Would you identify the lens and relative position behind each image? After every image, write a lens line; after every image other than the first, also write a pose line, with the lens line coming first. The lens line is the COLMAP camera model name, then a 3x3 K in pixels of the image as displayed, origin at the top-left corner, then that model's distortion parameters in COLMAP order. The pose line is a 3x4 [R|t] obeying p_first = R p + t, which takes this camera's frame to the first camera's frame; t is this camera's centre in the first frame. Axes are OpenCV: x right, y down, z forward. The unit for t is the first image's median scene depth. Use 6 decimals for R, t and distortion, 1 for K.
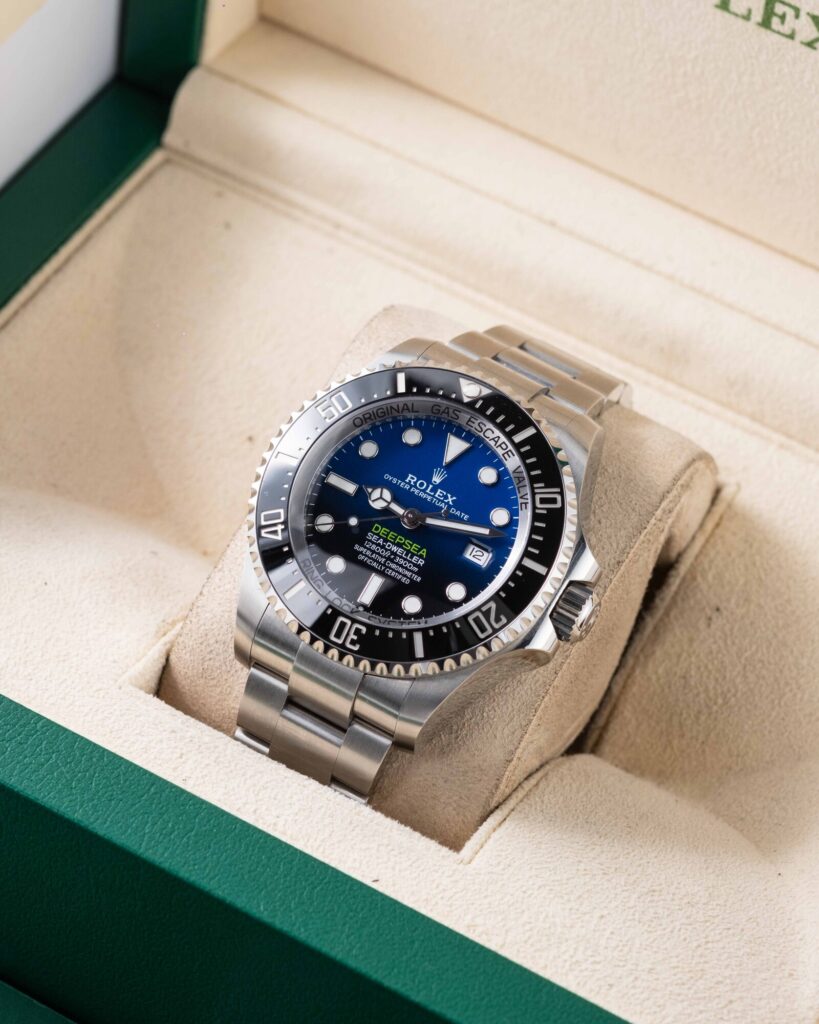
lens RADIAL K [[4159.3, 0, 344.1], [0, 4159.3, 497.4], [0, 0, 1]] dist [0.157076, 0.000000]
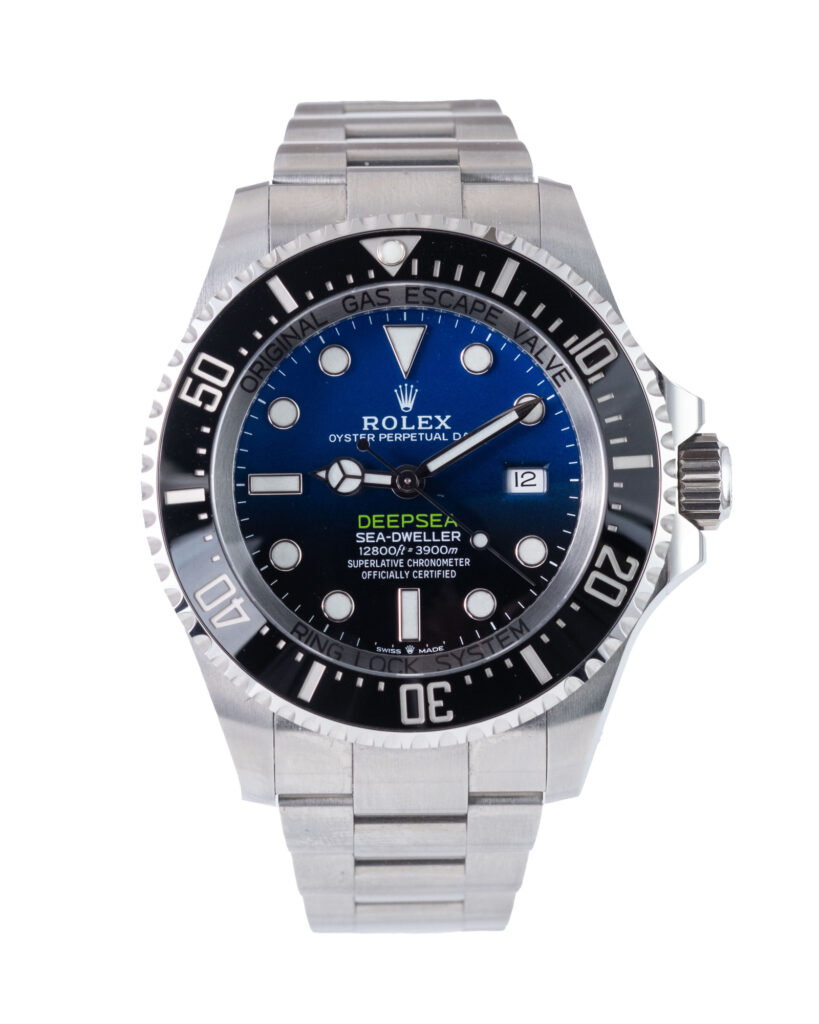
lens RADIAL K [[4159.3, 0, 410.9], [0, 4159.3, 520.2], [0, 0, 1]] dist [0.157076, 0.000000]
pose [[0.846097, -0.505931, 0.167791, -0.089225], [0.447629, 0.845321, 0.291652, -0.168561], [-0.289393, -0.171658, 0.941693, 0.406483]]
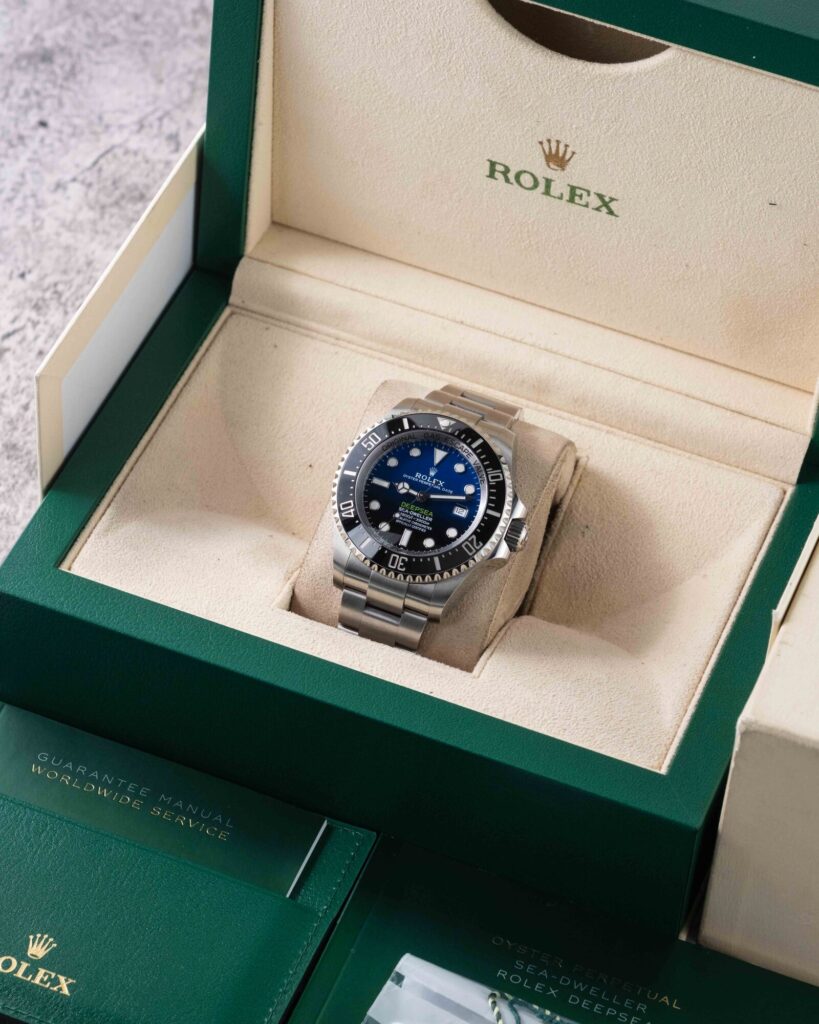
lens RADIAL K [[4159.3, 0, 412.1], [0, 4159.3, 511.0], [0, 0, 1]] dist [0.157076, 0.000000]
pose [[0.987639, -0.127412, 0.091303, -0.153697], [0.127530, 0.991824, 0.004560, 0.002468], [-0.091137, 0.007140, 0.995813, -0.811086]]
